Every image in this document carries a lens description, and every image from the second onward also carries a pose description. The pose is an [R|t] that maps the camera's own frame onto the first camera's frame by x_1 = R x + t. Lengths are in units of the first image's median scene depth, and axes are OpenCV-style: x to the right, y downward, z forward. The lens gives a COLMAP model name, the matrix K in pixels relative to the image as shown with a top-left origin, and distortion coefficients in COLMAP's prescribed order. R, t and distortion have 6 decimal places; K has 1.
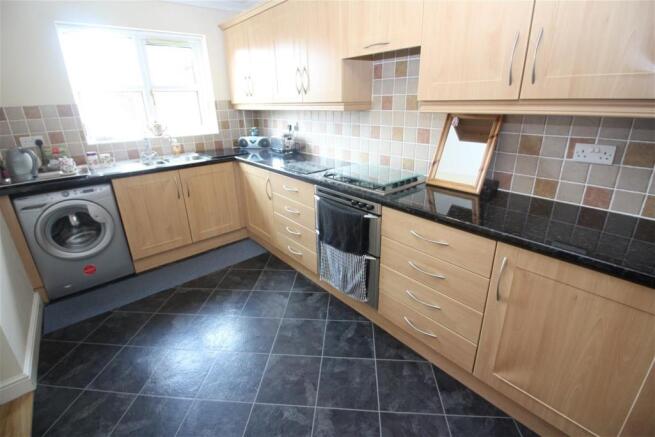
lens RADIAL K [[302.8, 0, 328.8], [0, 302.8, 207.0], [0, 0, 1]] dist [-0.001195, -0.014105]
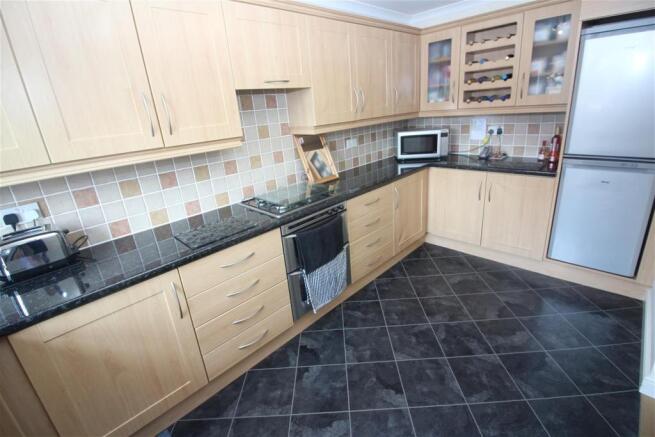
lens RADIAL K [[302.8, 0, 328.8], [0, 302.8, 207.0], [0, 0, 1]] dist [-0.001195, -0.014105]
pose [[-0.083650, -0.287298, 0.954182, -0.762019], [0.413512, 0.861195, 0.295551, -0.281404], [-0.906648, 0.419288, 0.046762, 0.700456]]
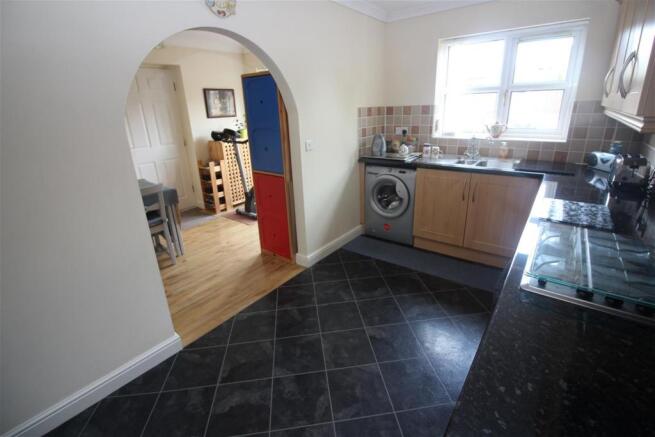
lens RADIAL K [[302.8, 0, 328.8], [0, 302.8, 207.0], [0, 0, 1]] dist [-0.001195, -0.014105]
pose [[0.208923, 0.322085, -0.923370, 0.396728], [-0.296656, 0.920588, 0.253993, -0.147482], [0.931851, 0.220858, 0.287881, 0.333425]]
